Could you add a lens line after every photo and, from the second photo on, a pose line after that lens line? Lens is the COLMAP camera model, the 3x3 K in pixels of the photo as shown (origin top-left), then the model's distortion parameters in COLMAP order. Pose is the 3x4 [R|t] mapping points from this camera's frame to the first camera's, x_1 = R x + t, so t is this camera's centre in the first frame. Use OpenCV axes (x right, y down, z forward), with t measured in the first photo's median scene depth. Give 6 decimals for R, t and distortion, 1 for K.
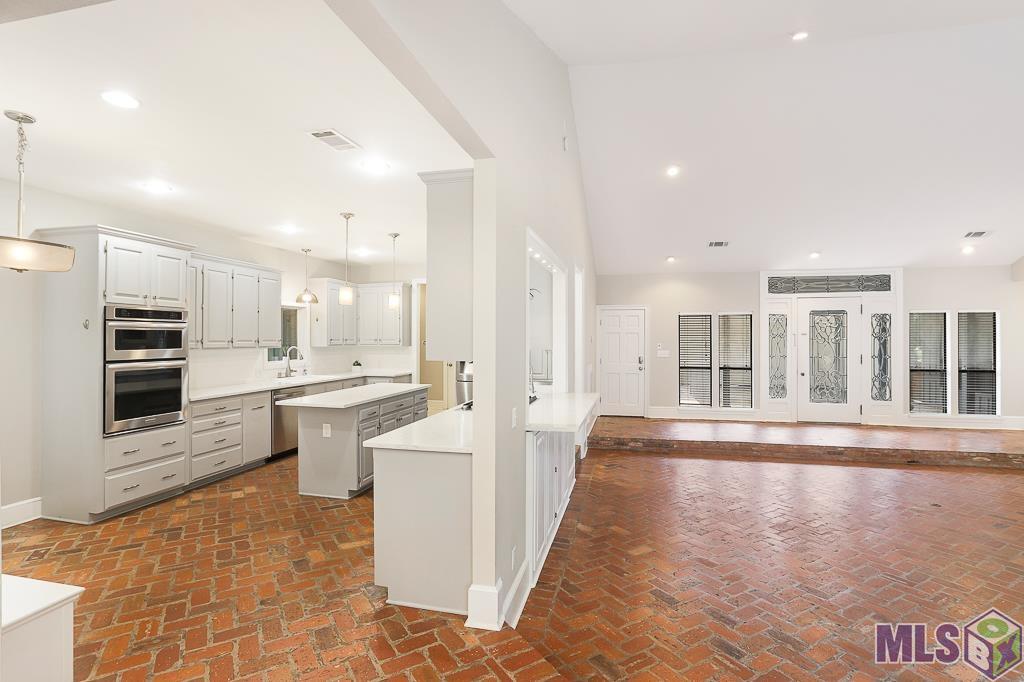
lens RADIAL K [[486.2, 0, 518.9], [0, 486.2, 339.7], [0, 0, 1]] dist [-0.057521, 0.021903]
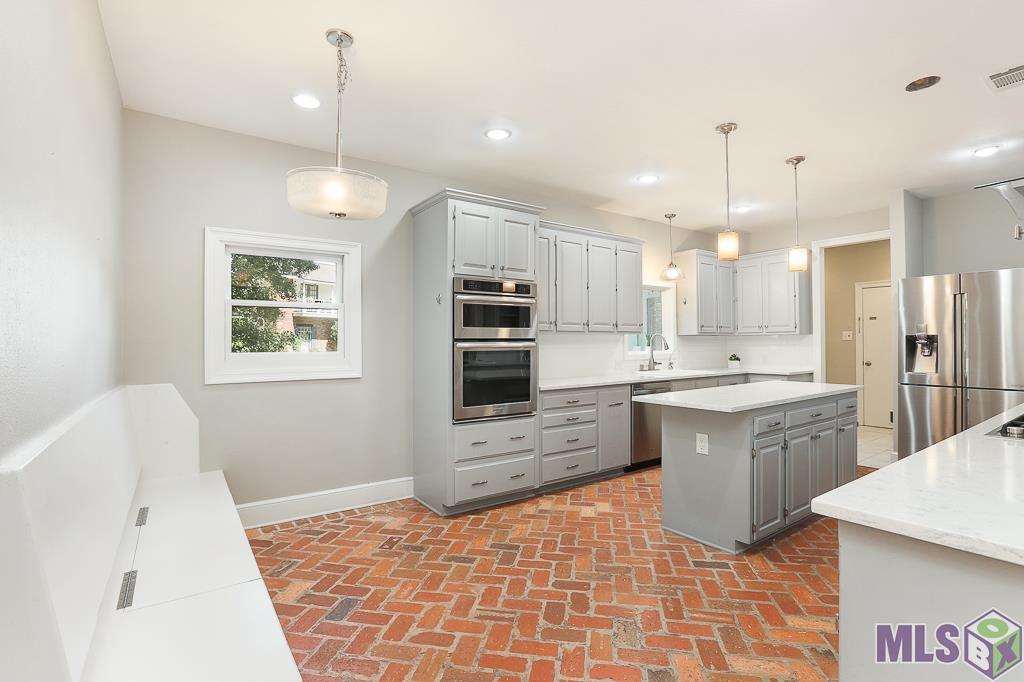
lens RADIAL K [[486.2, 0, 518.9], [0, 486.2, 339.7], [0, 0, 1]] dist [-0.057521, 0.021903]
pose [[0.750559, -0.012686, -0.660681, -0.144742], [0.006297, 0.999908, -0.012046, 0.049334], [0.660773, 0.004881, 0.750570, 0.322907]]
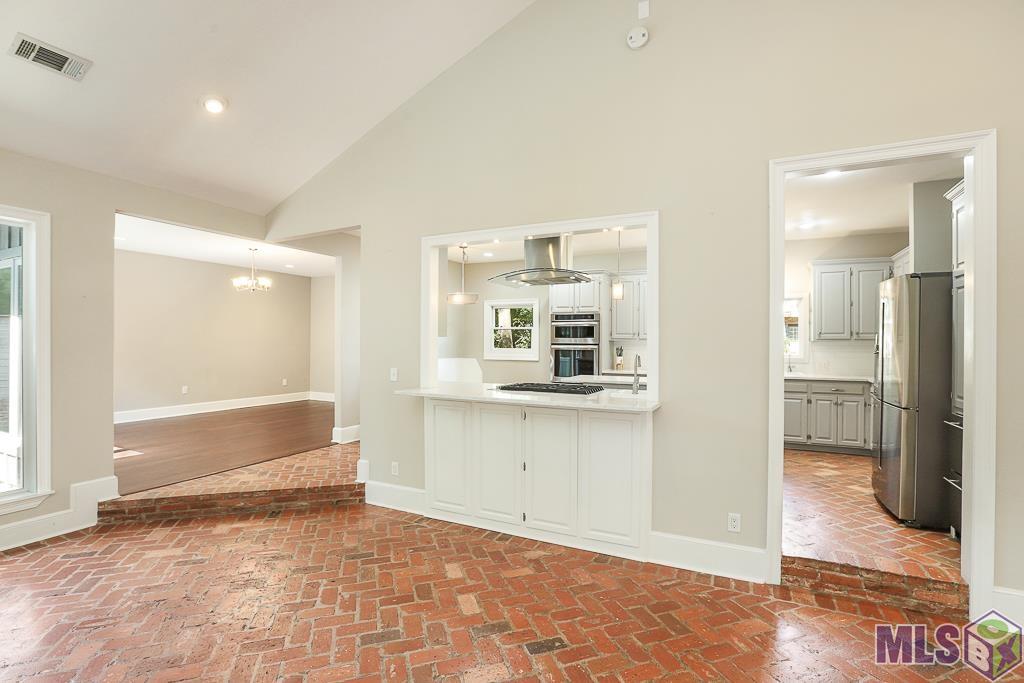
lens RADIAL K [[486.2, 0, 518.9], [0, 486.2, 340.2], [0, 0, 1]] dist [-0.057521, 0.021903]
pose [[-0.225933, -0.006607, -0.974120, 0.883133], [-0.009837, 0.999941, -0.004500, 0.035337], [0.974093, 0.008566, -0.225985, 1.098582]]
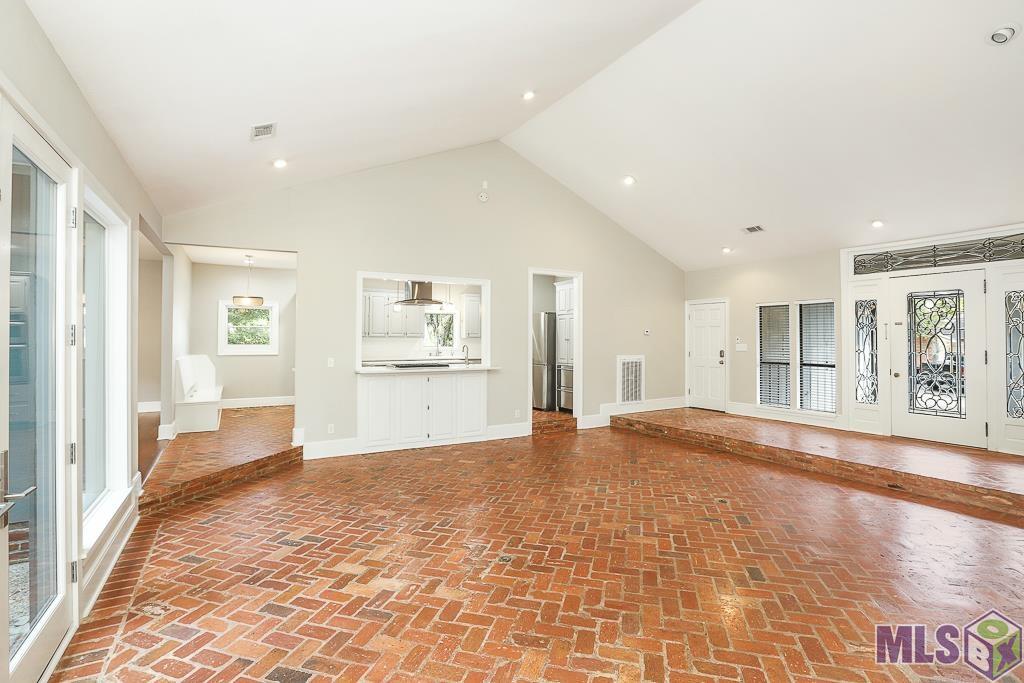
lens RADIAL K [[486.2, 0, 518.9], [0, 486.2, 340.2], [0, 0, 1]] dist [-0.057521, 0.021903]
pose [[0.701421, 0.002182, -0.712744, 1.366811], [-0.004396, 0.999990, -0.001264, 0.036349], [0.712734, 0.004020, 0.701423, 0.035853]]
